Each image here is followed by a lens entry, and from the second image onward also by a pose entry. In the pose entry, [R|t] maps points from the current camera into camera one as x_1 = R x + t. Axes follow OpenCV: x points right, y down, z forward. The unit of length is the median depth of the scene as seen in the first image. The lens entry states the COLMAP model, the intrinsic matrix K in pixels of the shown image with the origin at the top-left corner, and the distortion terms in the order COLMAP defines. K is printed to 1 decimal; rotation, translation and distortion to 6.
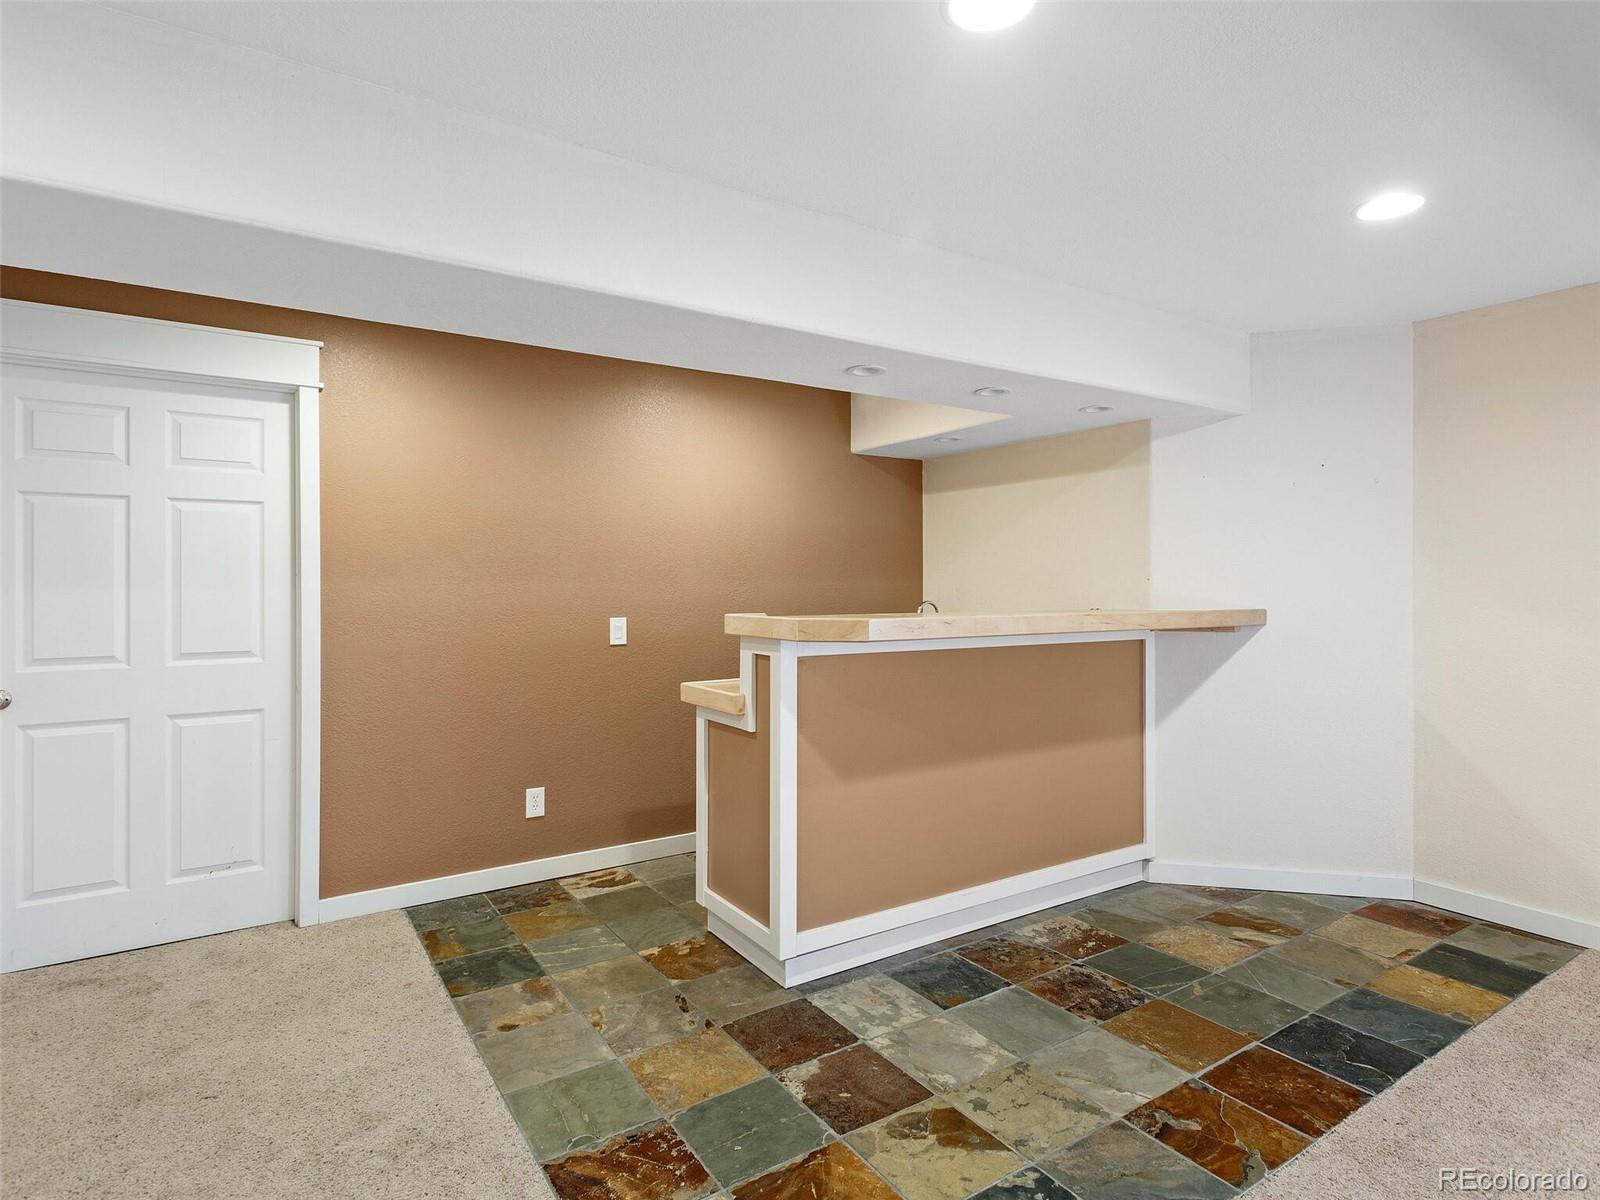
lens RADIAL K [[851.1, 0, 804.3], [0, 851.1, 593.2], [0, 0, 1]] dist [0.001565, 0.001423]
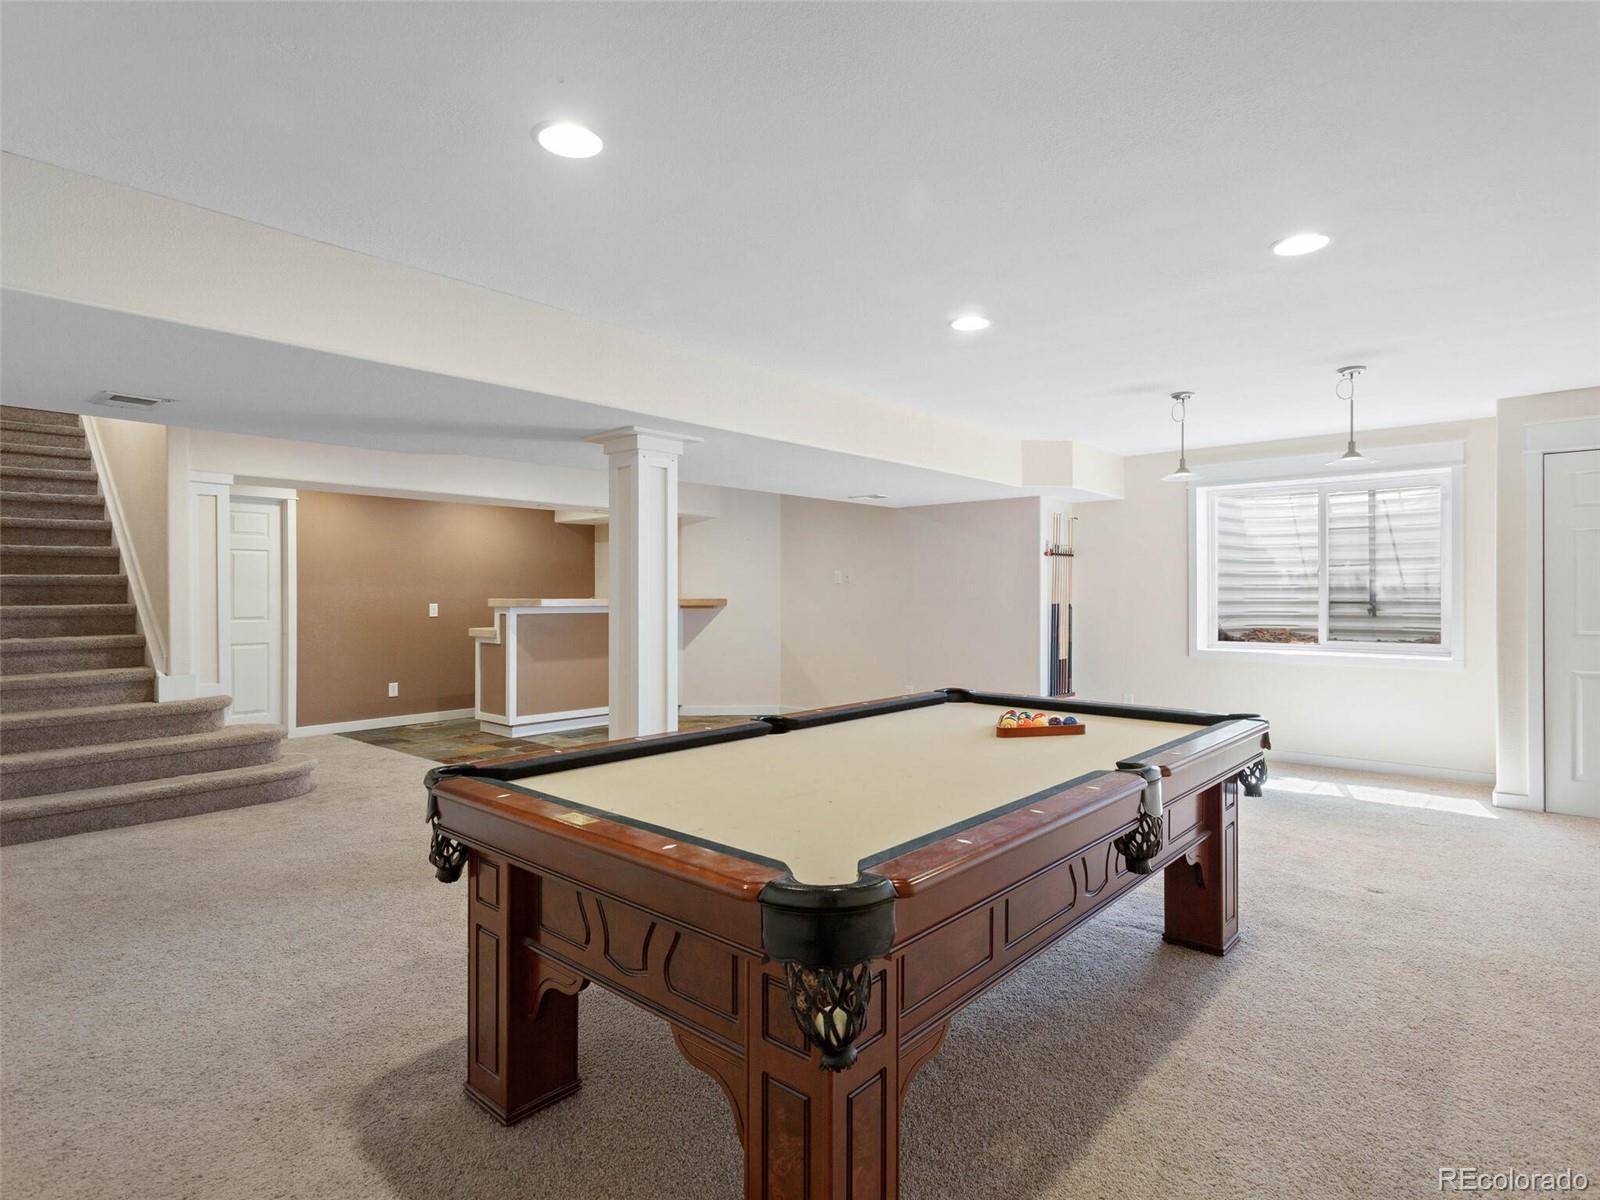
lens RADIAL K [[851.1, 0, 804.3], [0, 851.1, 593.2], [0, 0, 1]] dist [0.001565, 0.001423]
pose [[0.964695, -0.000188, 0.263370, 0.140485], [0.002867, 0.999948, -0.009788, 0.032491], [-0.263354, 0.010197, 0.964645, -1.613345]]
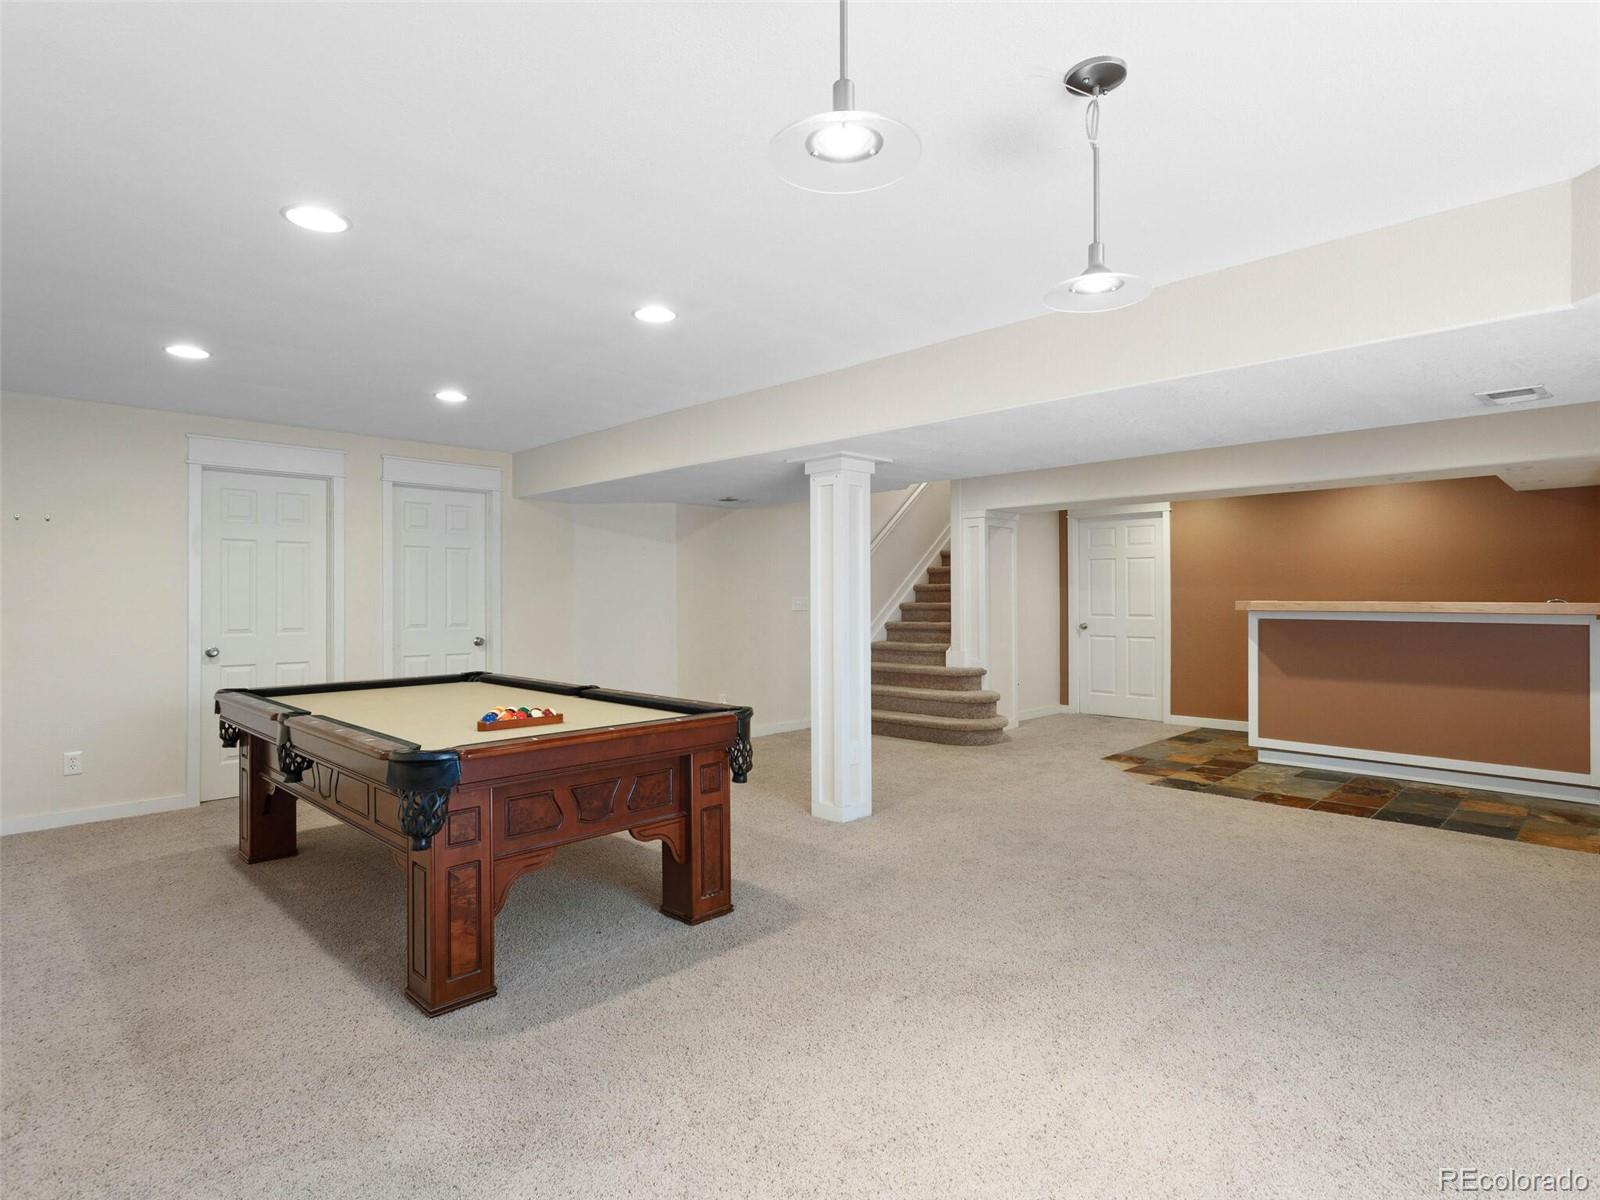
lens RADIAL K [[851.1, 0, 804.3], [0, 851.1, 593.2], [0, 0, 1]] dist [0.001565, 0.001423]
pose [[0.215837, -0.002107, -0.976427, 1.746939], [-0.006137, 0.999975, -0.003515, 0.017784], [0.976410, 0.006751, 0.215819, -0.630728]]
